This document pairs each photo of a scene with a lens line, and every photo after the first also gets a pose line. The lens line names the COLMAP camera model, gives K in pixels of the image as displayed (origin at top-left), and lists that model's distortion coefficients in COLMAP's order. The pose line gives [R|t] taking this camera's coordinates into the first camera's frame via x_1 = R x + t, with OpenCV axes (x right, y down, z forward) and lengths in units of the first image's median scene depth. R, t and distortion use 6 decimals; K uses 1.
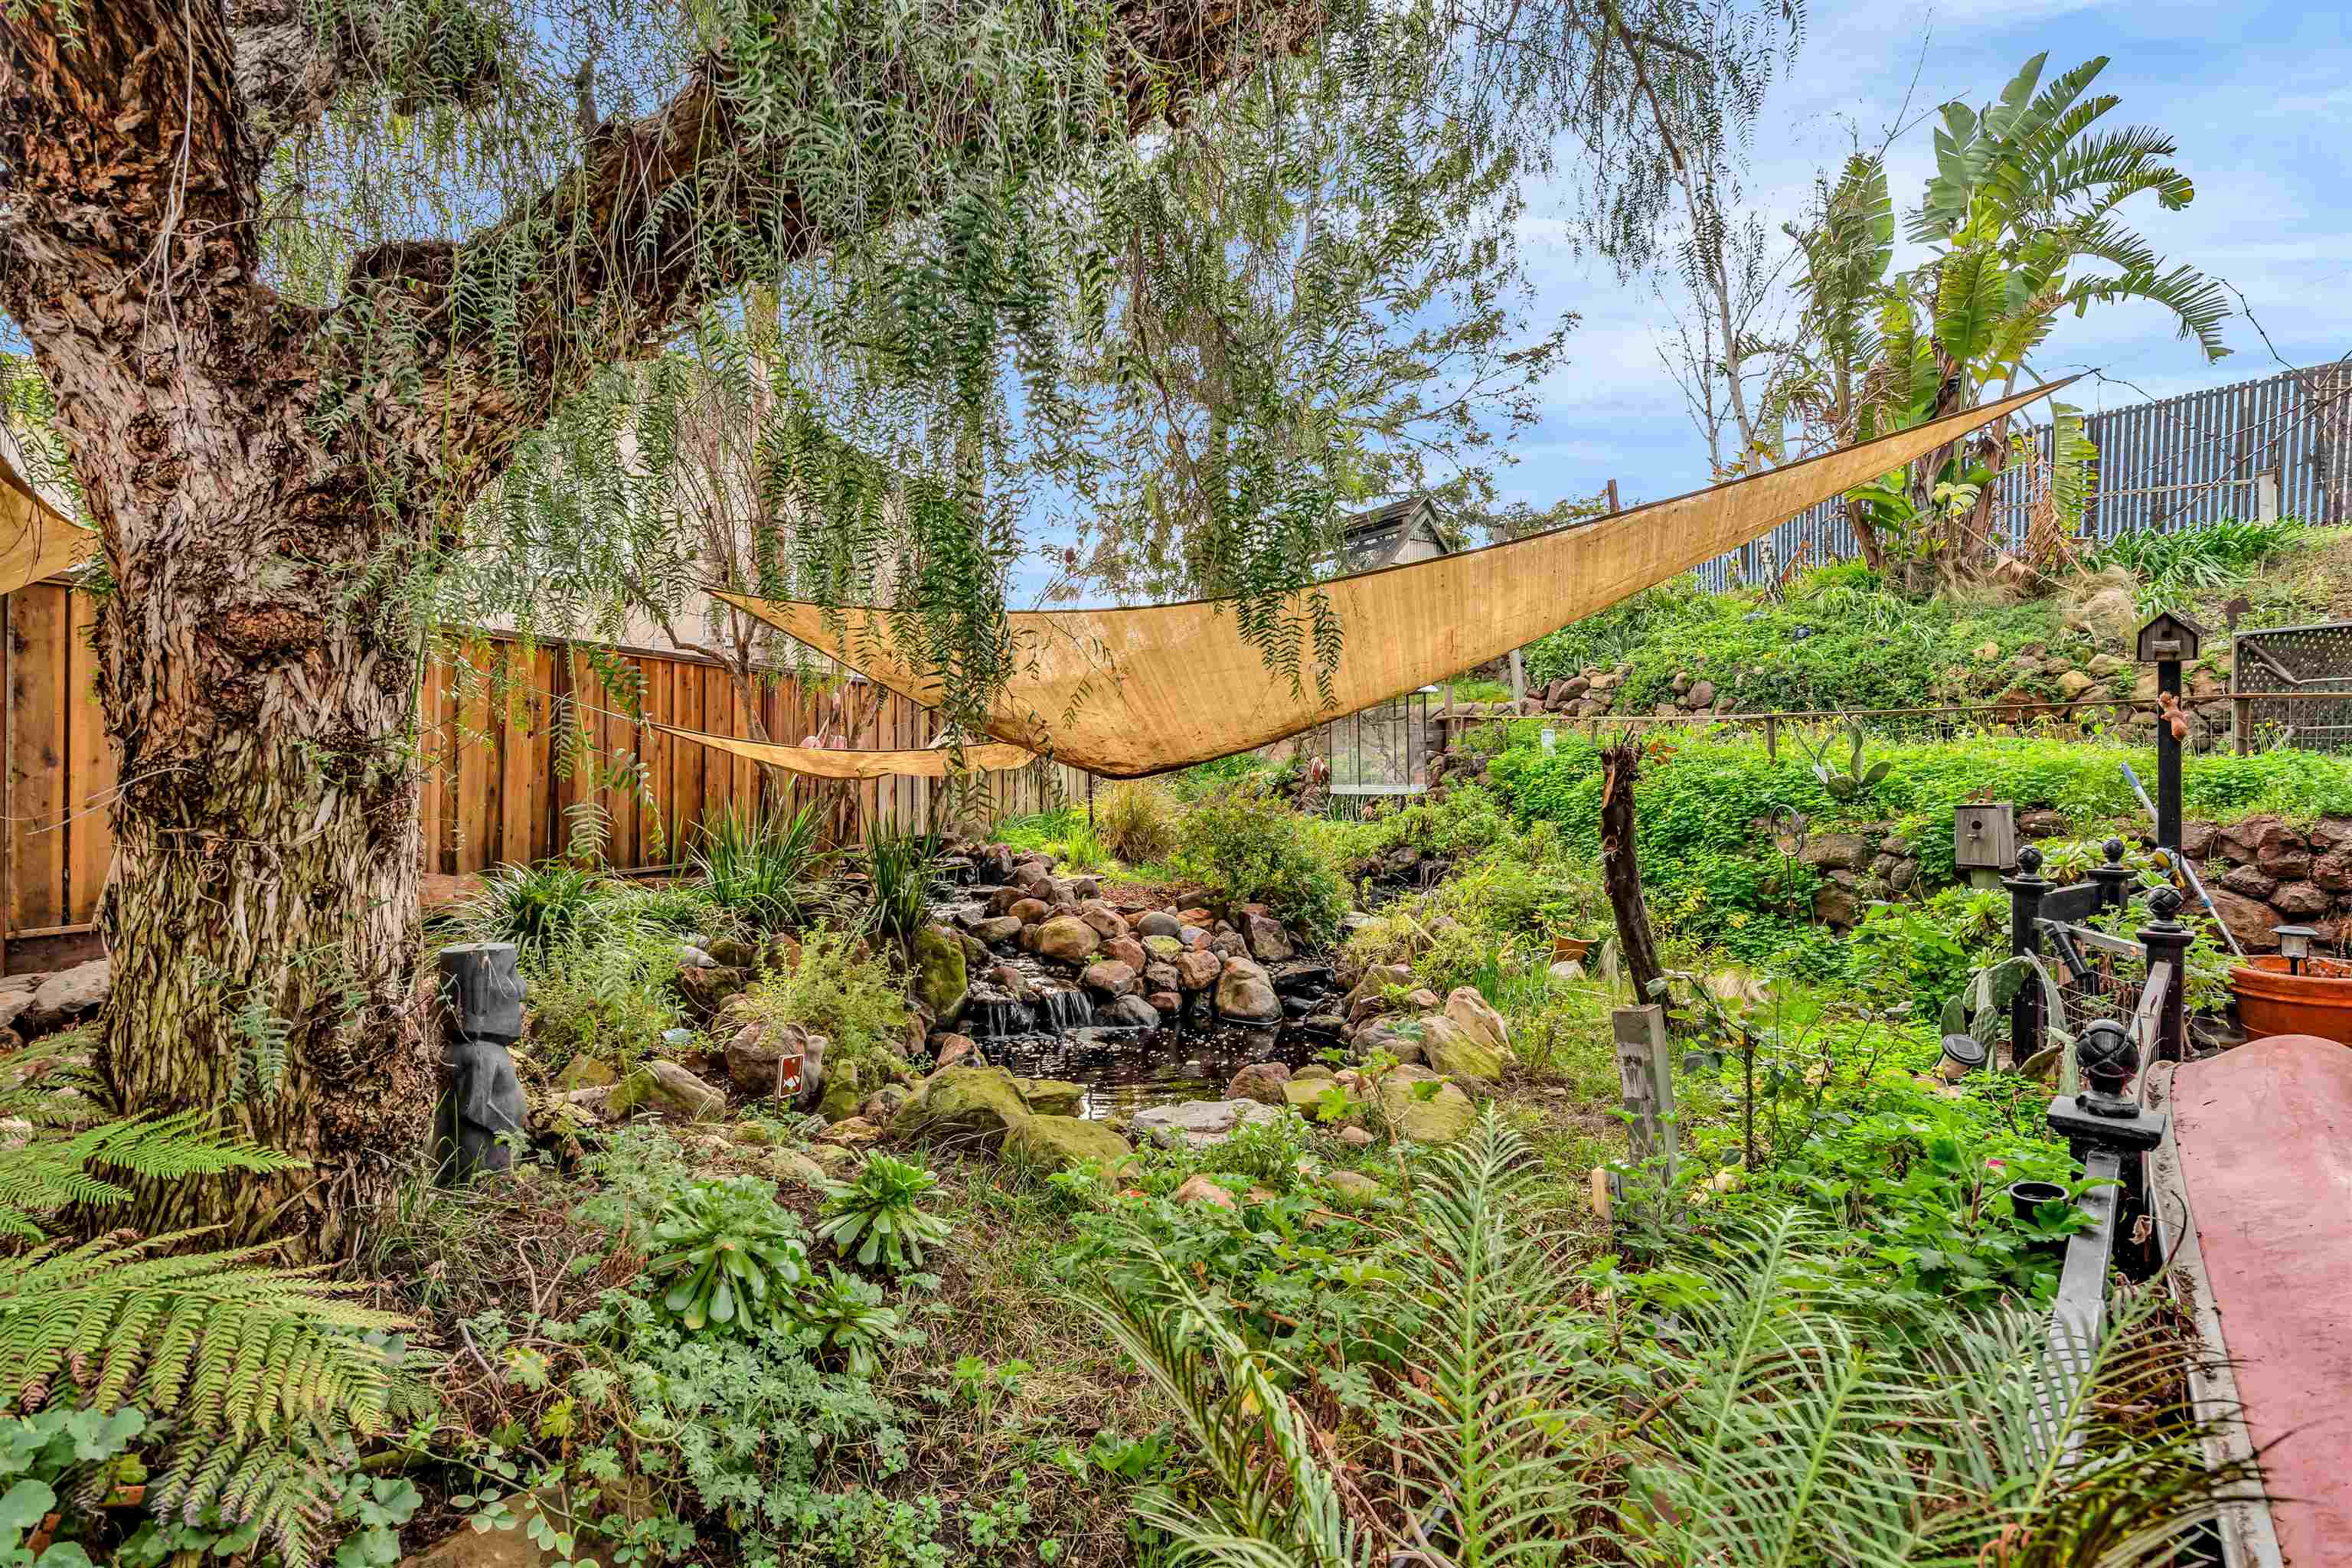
lens RADIAL K [[1064.8, 0, 1176.0], [0, 1064.8, 784.0], [0, 0, 1]] dist [-0.000891, 0.000441]
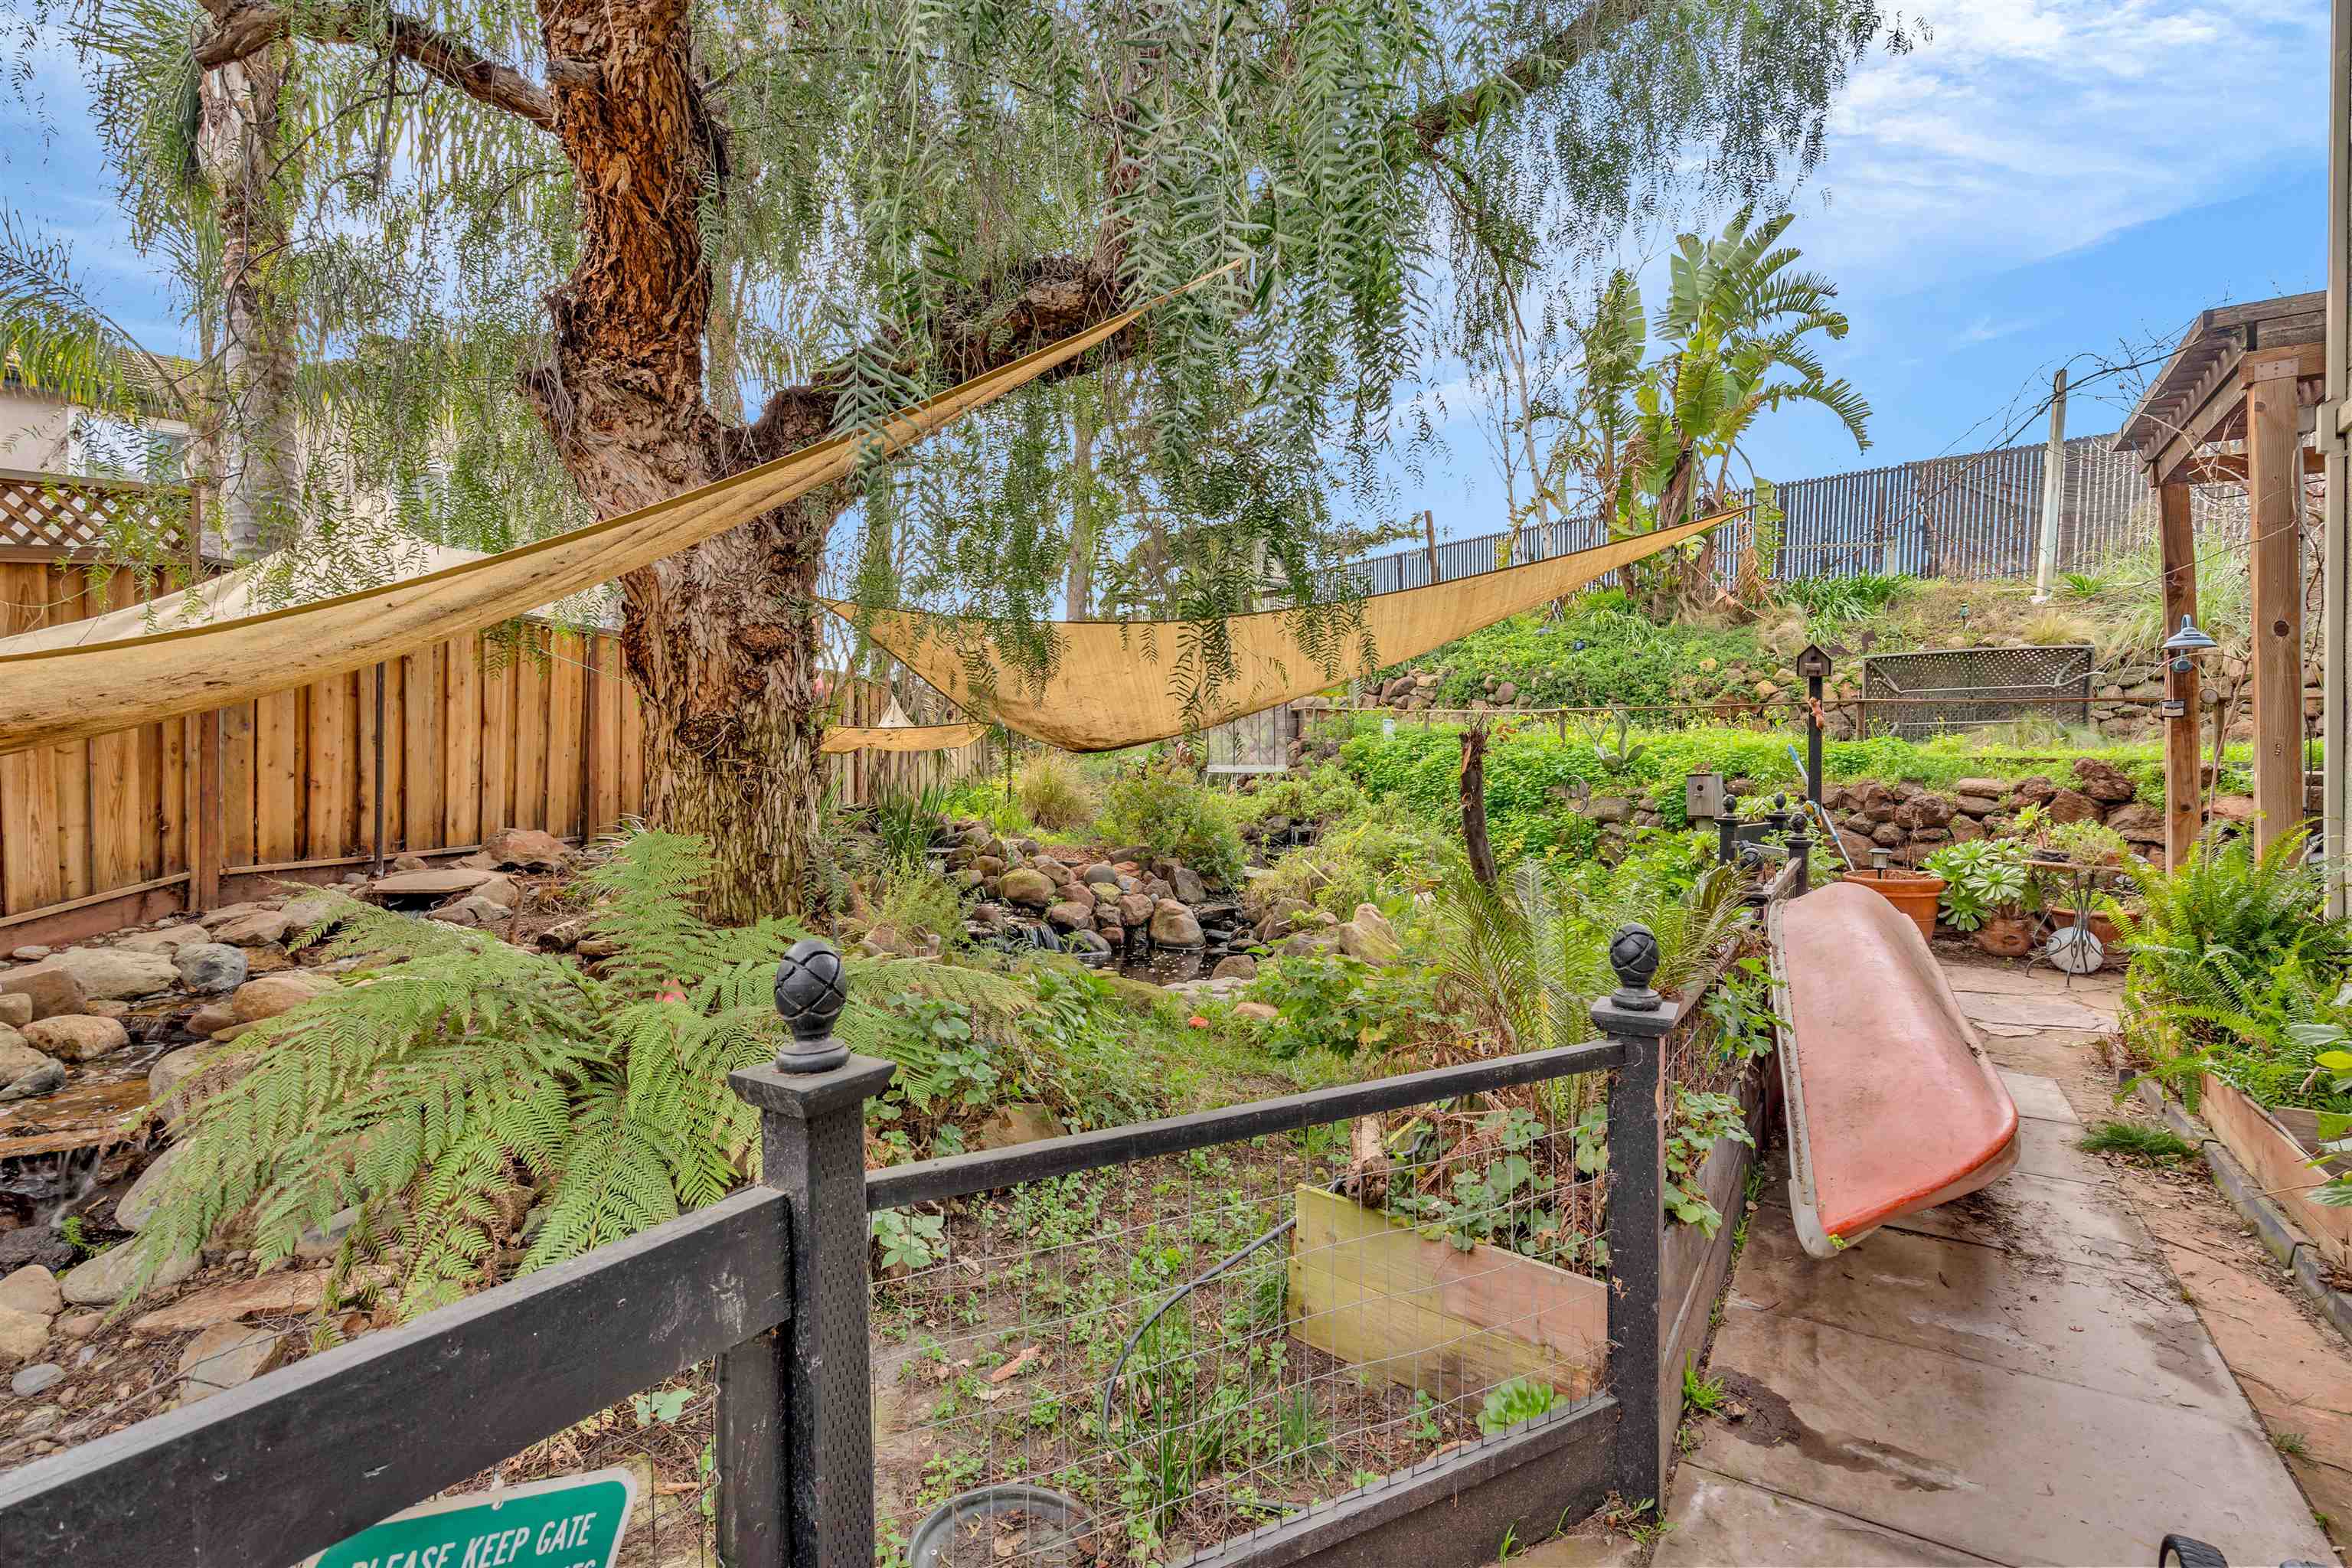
lens RADIAL K [[1064.8, 0, 1176.0], [0, 1064.8, 784.0], [0, 0, 1]] dist [-0.000891, 0.000441]
pose [[0.982778, 0.001847, 0.184780, -0.163060], [-0.003501, 0.999957, 0.008627, 0.018527], [-0.184756, -0.009125, 0.982742, -0.220198]]
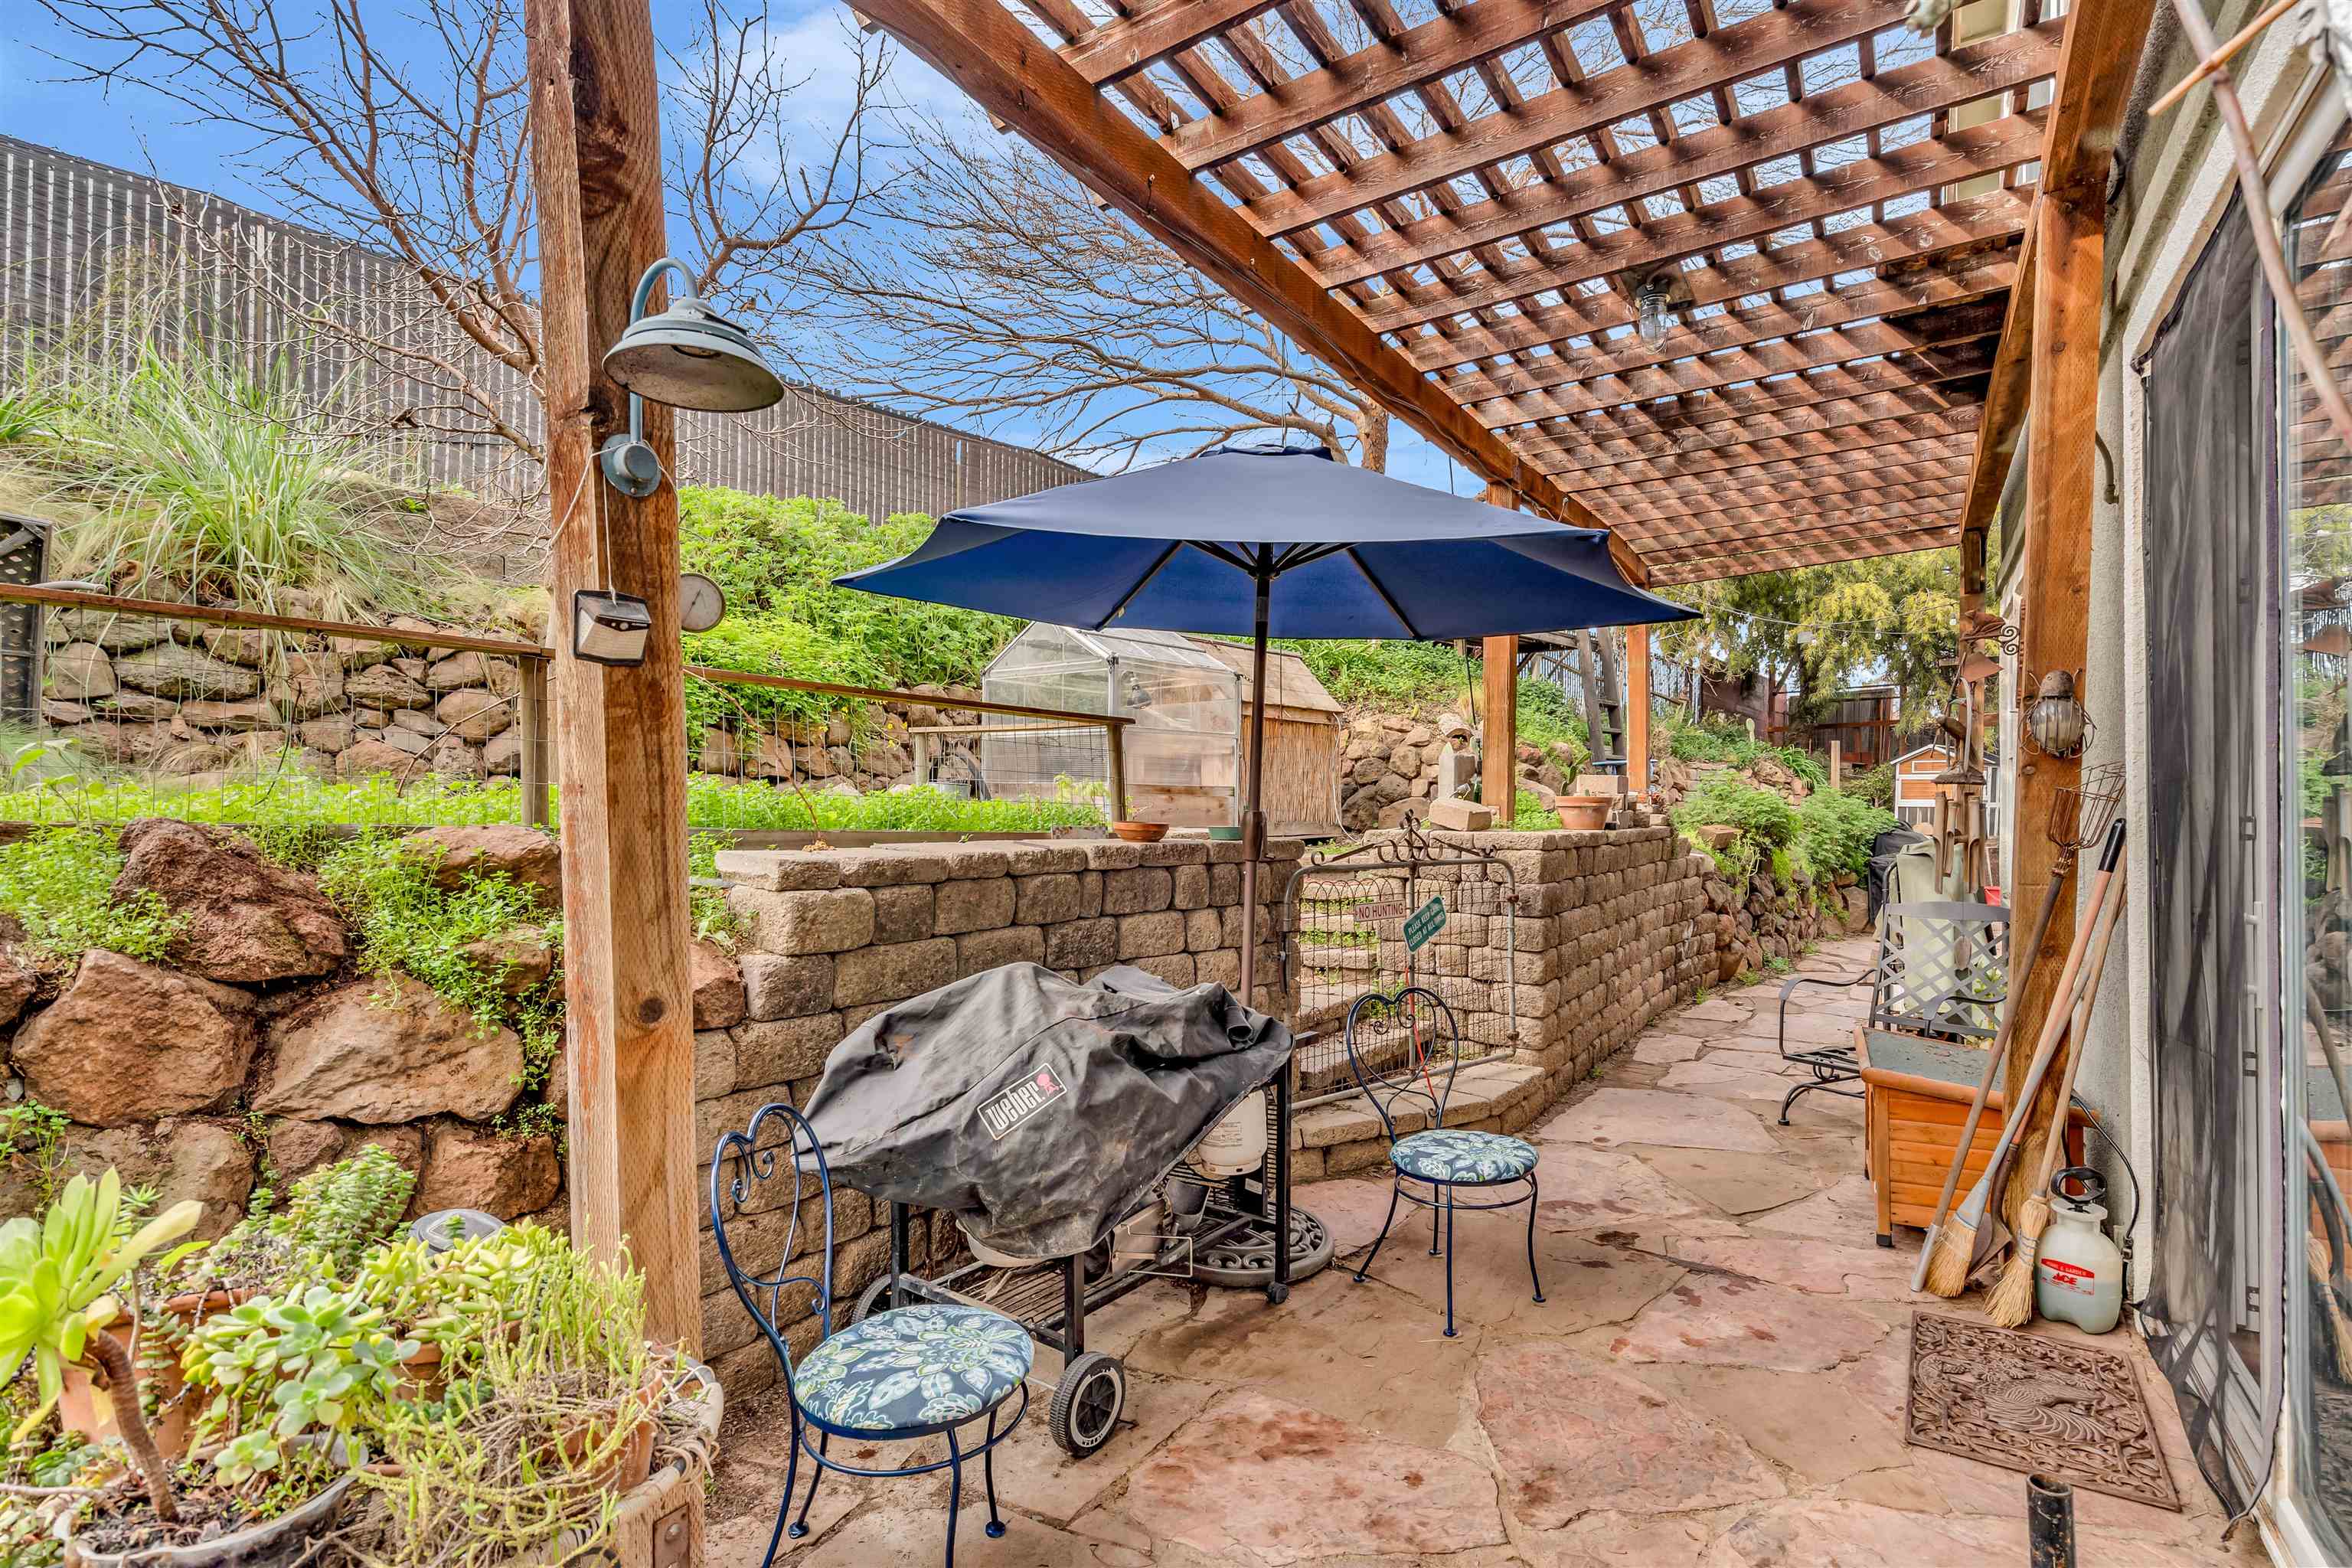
lens RADIAL K [[1079.6, 0, 1180.8], [0, 1079.6, 819.4], [0, 0, 1]] dist [0.000238, 0.000394]
pose [[-0.198788, -0.000761, 0.980042, 0.565381], [0.017494, 0.999838, 0.004324, 0.002083], [-0.979886, 0.018004, -0.198743, 0.424124]]
